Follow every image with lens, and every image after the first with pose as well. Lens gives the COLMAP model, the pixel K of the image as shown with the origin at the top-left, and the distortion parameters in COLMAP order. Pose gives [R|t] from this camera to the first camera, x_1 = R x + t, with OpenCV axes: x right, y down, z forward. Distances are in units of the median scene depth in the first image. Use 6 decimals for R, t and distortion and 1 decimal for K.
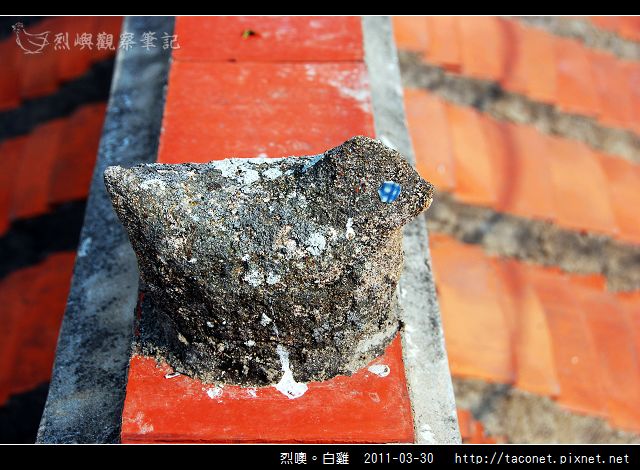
lens RADIAL K [[1294.9, 0, 320.0], [0, 1294.9, 235.0], [0, 0, 1]] dist [0.338240, 0.137237]
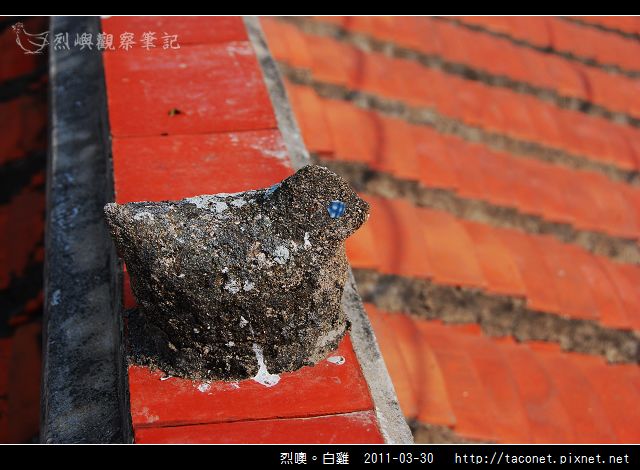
lens RADIAL K [[1294.9, 0, 320.0], [0, 1294.9, 235.0], [0, 0, 1]] dist [0.338240, 0.137237]
pose [[0.989980, -0.072860, 0.120959, -0.105149], [0.083704, 0.992674, -0.087131, 0.090685], [-0.113724, 0.096383, 0.988826, -0.200930]]
